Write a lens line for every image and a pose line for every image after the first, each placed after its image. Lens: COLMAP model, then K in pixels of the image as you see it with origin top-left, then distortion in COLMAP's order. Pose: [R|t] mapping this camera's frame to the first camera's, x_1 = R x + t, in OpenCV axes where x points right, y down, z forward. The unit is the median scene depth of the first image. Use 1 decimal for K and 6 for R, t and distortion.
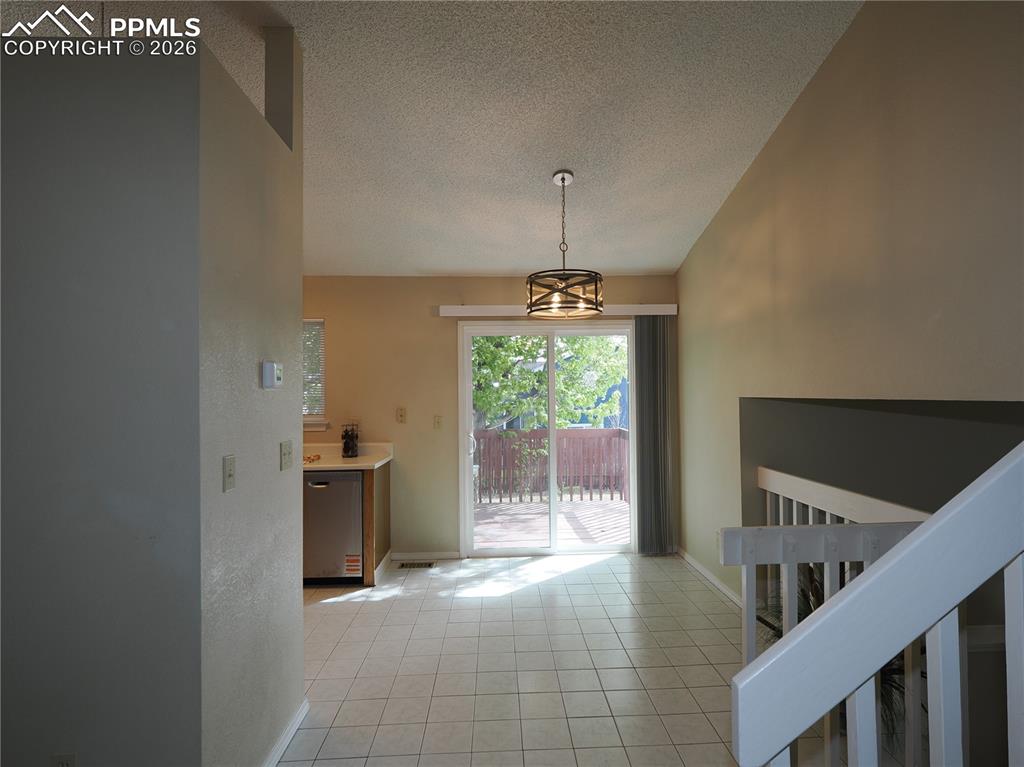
lens RADIAL K [[525.0, 0, 517.9], [0, 525.0, 382.3], [0, 0, 1]] dist [-0.000067, -0.010630]
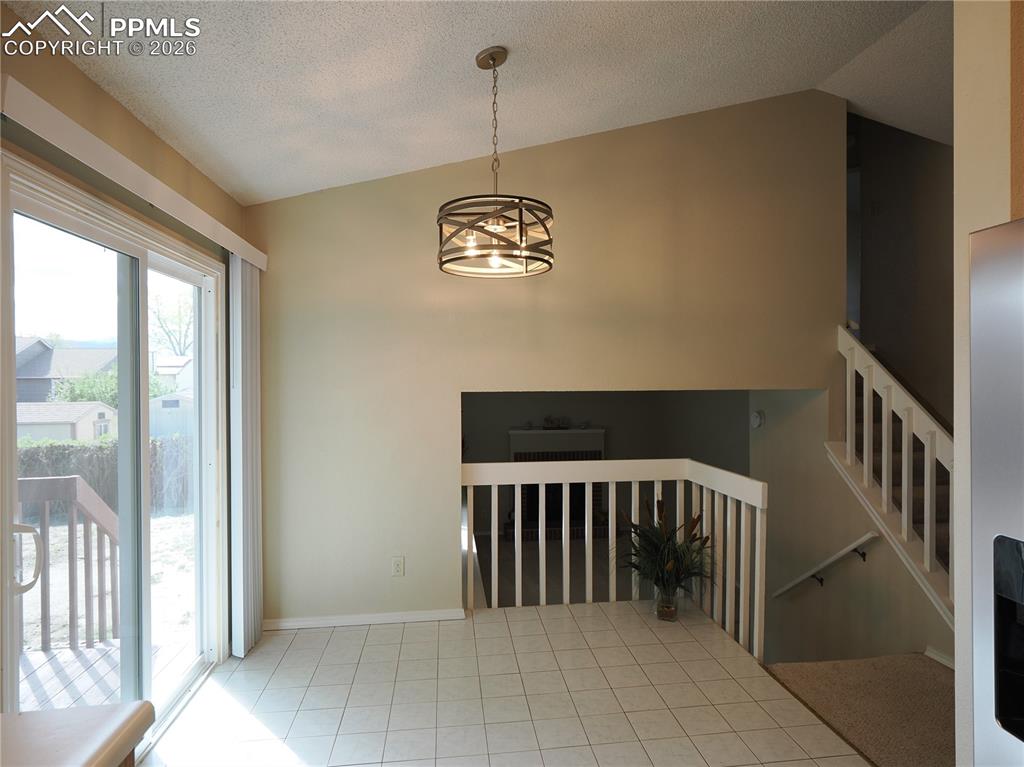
lens RADIAL K [[582.8, 0, 513.0], [0, 582.8, 386.3], [0, 0, 1]] dist [0.001387, -0.000076]
pose [[-0.085162, 0.003522, 0.996361, -0.554057], [-0.014057, 0.999890, -0.004736, 0.020380], [-0.996268, -0.014409, -0.085103, 0.901649]]
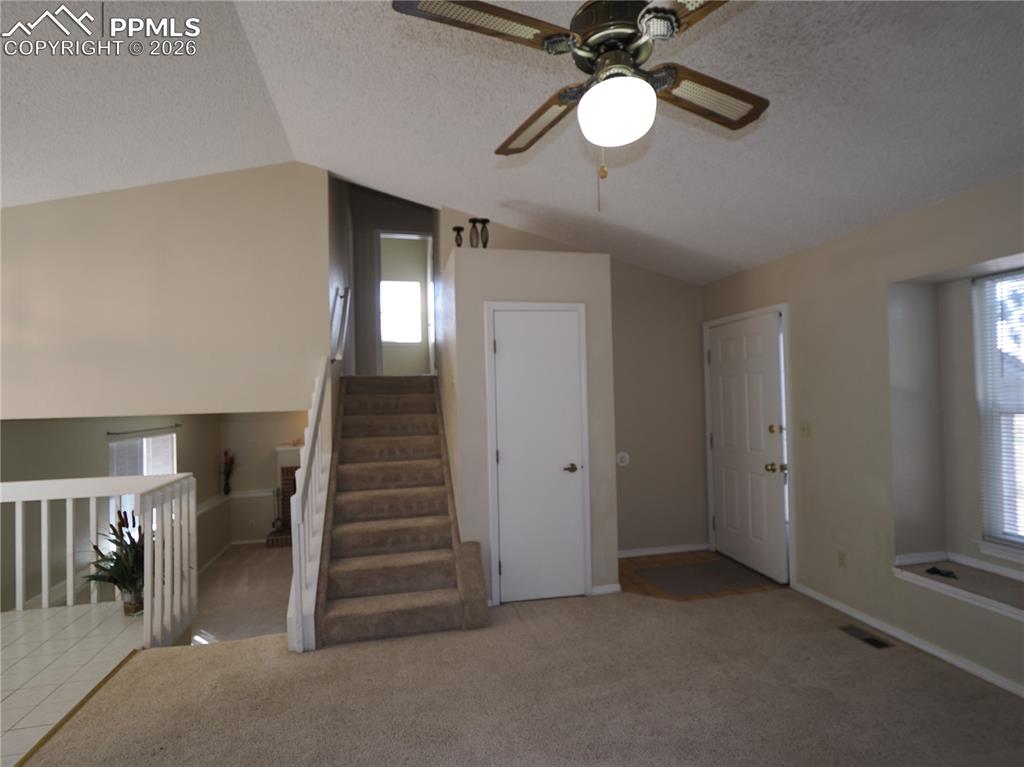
lens RADIAL K [[525.0, 0, 517.9], [0, 525.0, 382.3], [0, 0, 1]] dist [-0.000067, -0.010630]
pose [[-0.193789, 0.041851, 0.980150, -0.728655], [0.007067, 0.999123, -0.041264, 0.003971], [-0.981018, -0.001069, -0.193915, 0.070478]]
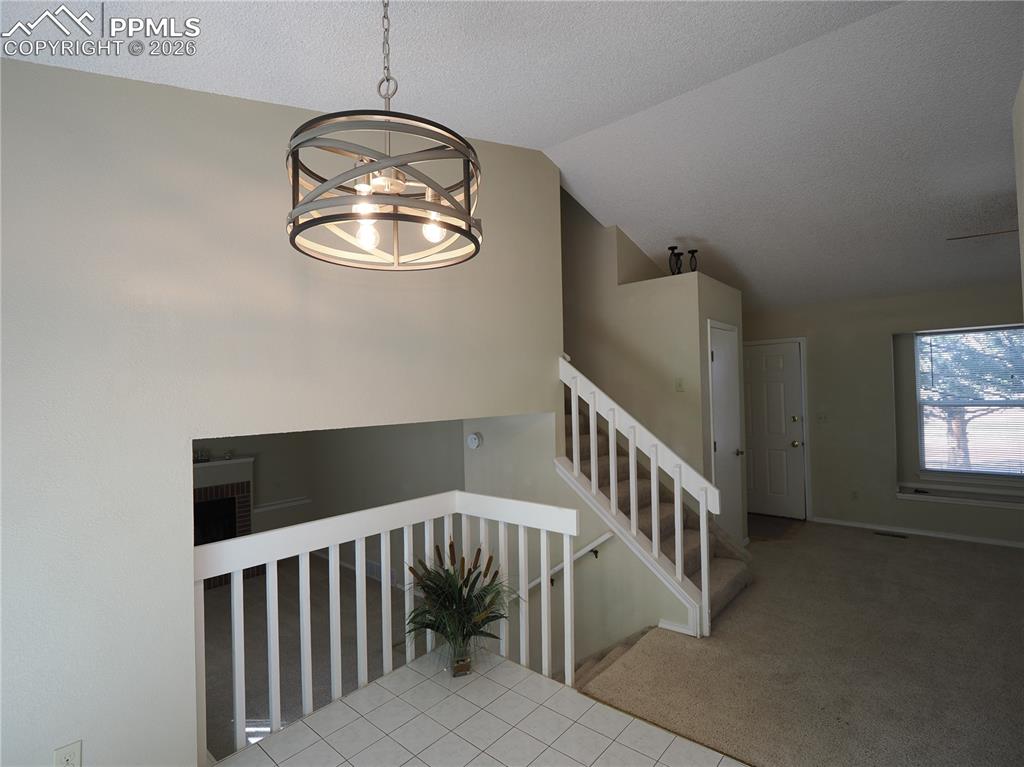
lens RADIAL K [[501.9, 0, 518.4], [0, 501.9, 384.8], [0, 0, 1]] dist [-0.014161, -0.000125]
pose [[-0.733143, 0.042293, 0.678758, -0.217061], [0.020083, 0.998976, -0.040553, -0.002750], [-0.679778, -0.016100, -0.733242, 1.054668]]
